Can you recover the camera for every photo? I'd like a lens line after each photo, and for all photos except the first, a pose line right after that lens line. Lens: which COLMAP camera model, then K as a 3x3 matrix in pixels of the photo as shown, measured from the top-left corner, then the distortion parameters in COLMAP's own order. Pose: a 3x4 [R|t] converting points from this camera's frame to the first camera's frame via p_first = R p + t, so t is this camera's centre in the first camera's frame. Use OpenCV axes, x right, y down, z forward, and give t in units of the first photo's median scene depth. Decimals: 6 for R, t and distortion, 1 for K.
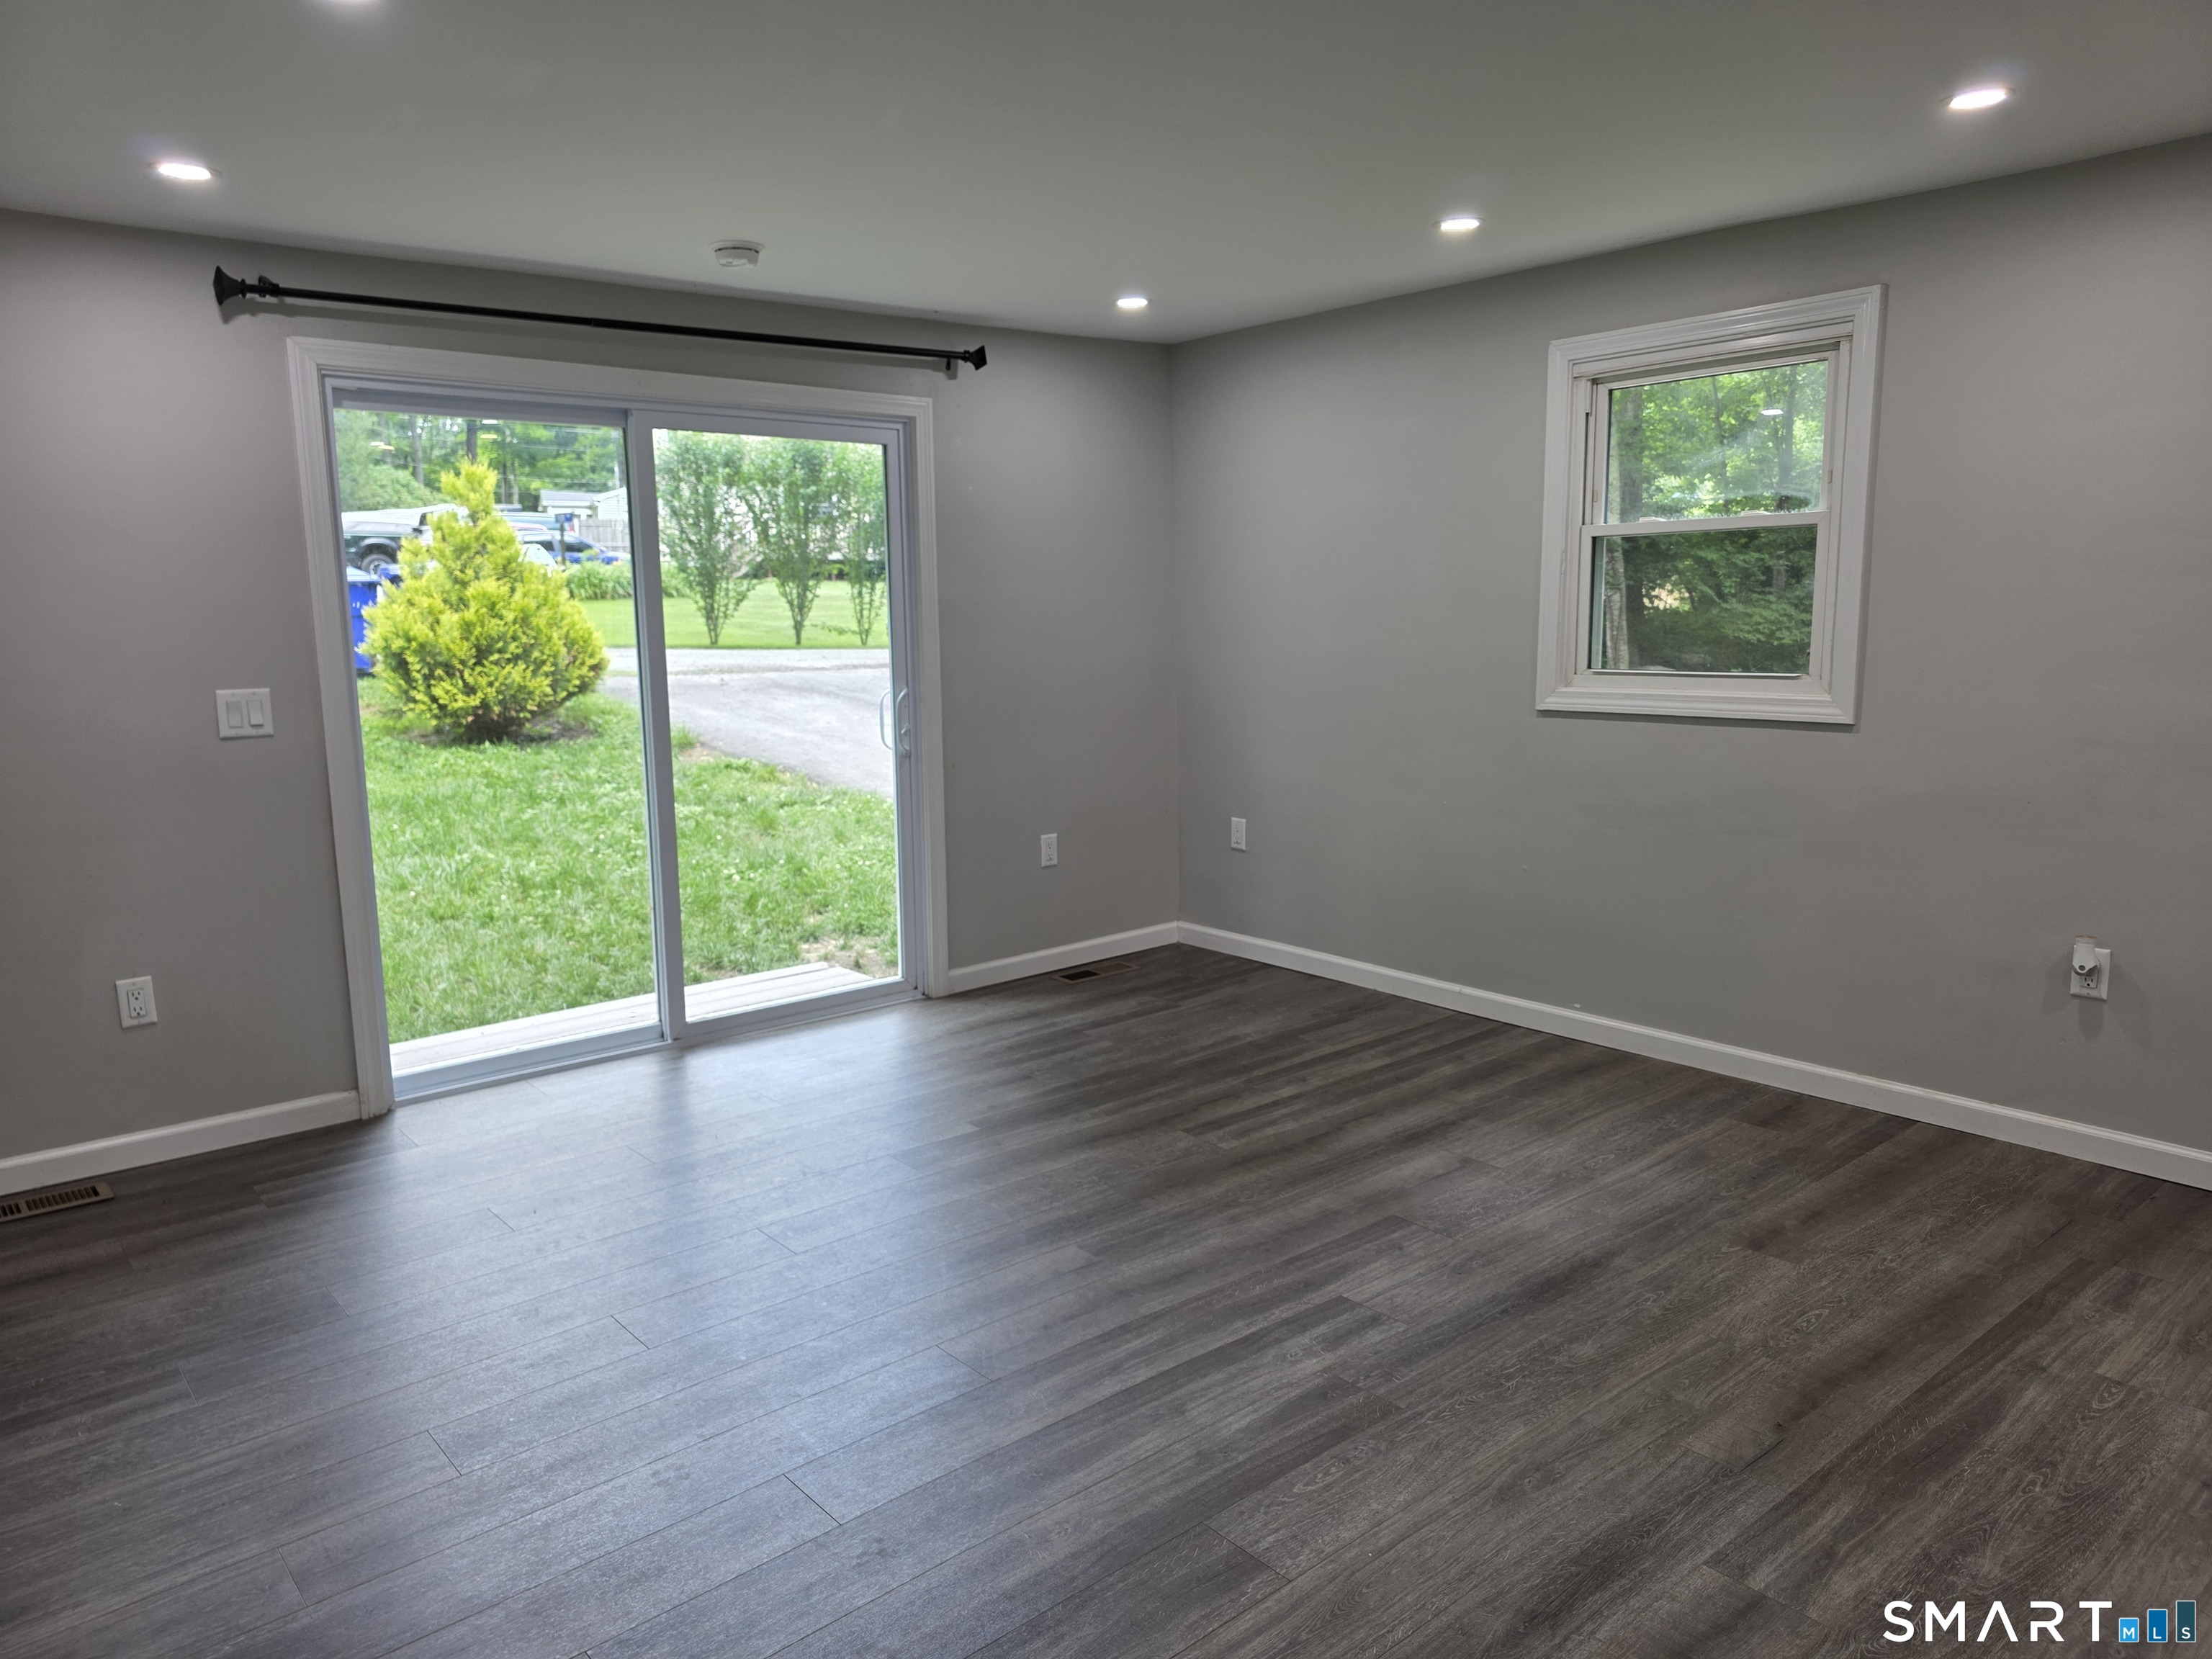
lens RADIAL K [[1495.2, 0, 1138.1], [0, 1495.2, 803.9], [0, 0, 1]] dist [0.065101, -0.060567]
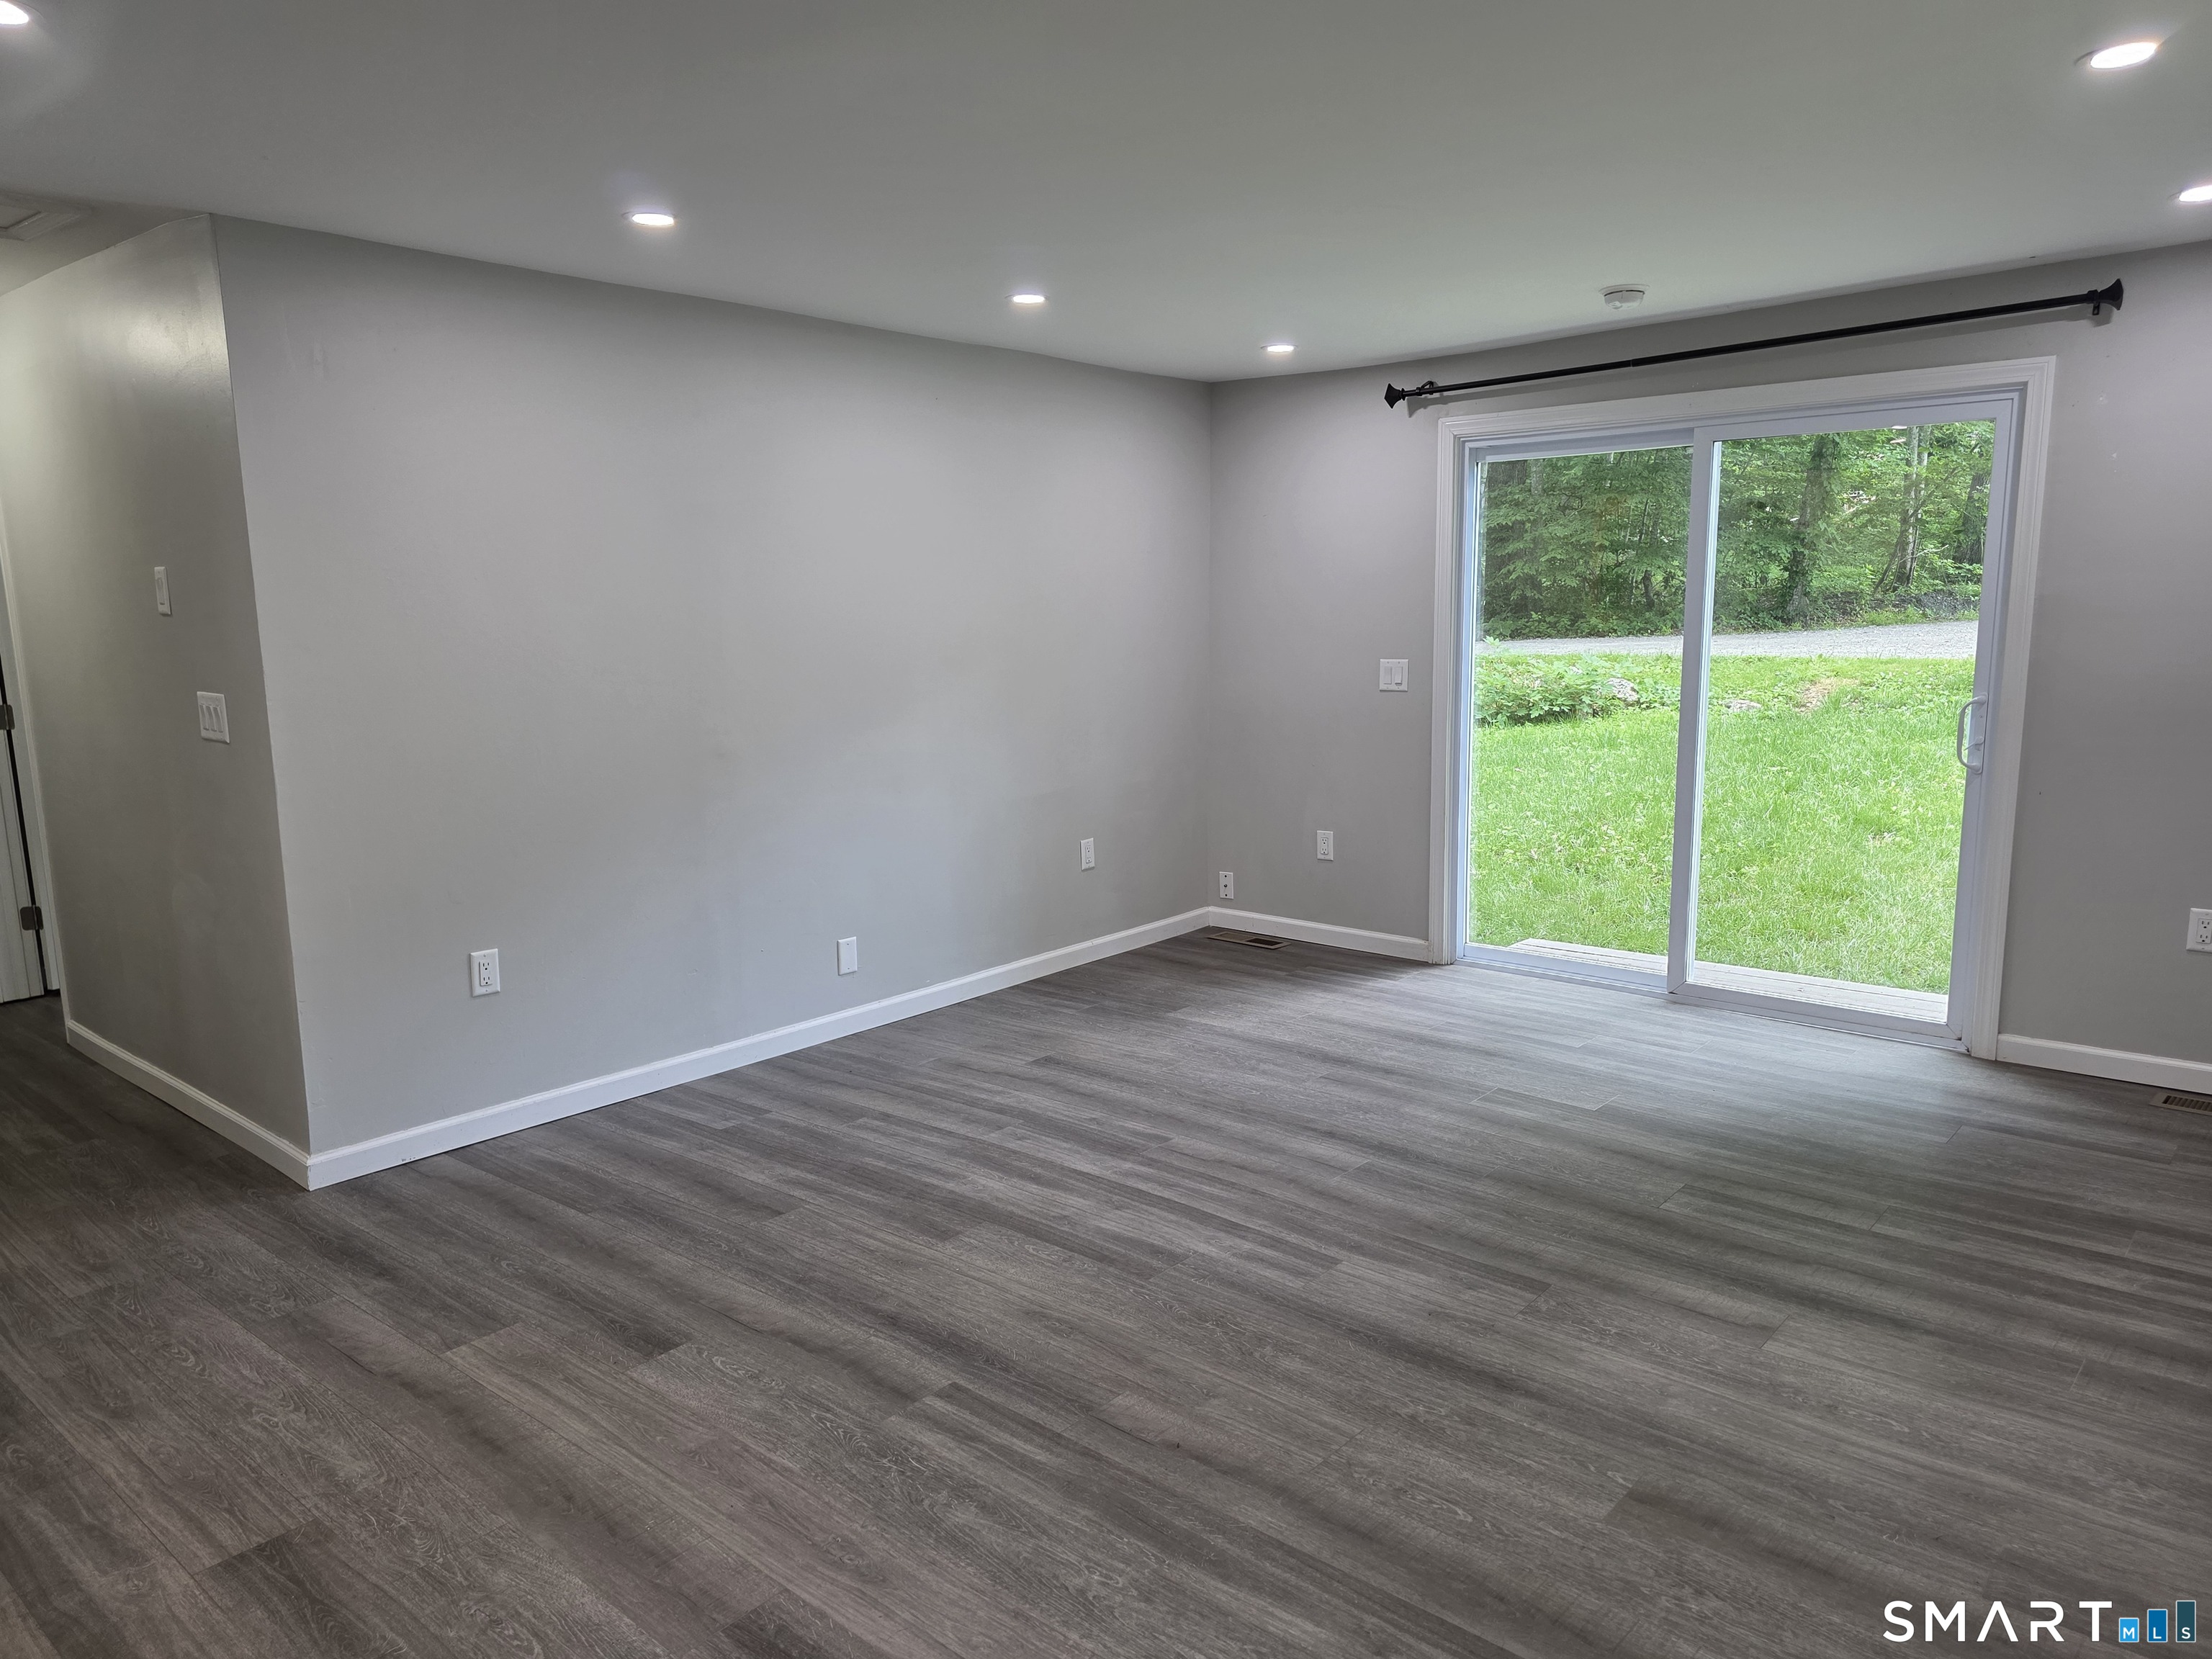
lens RADIAL K [[1495.2, 0, 1110.3], [0, 1495.2, 846.2], [0, 0, 1]] dist [0.065101, -0.060567]
pose [[0.142672, 0.171884, -0.974731, 0.870660], [-0.122827, 0.980268, 0.154882, -0.089793], [0.982119, 0.097626, 0.160969, 0.490151]]
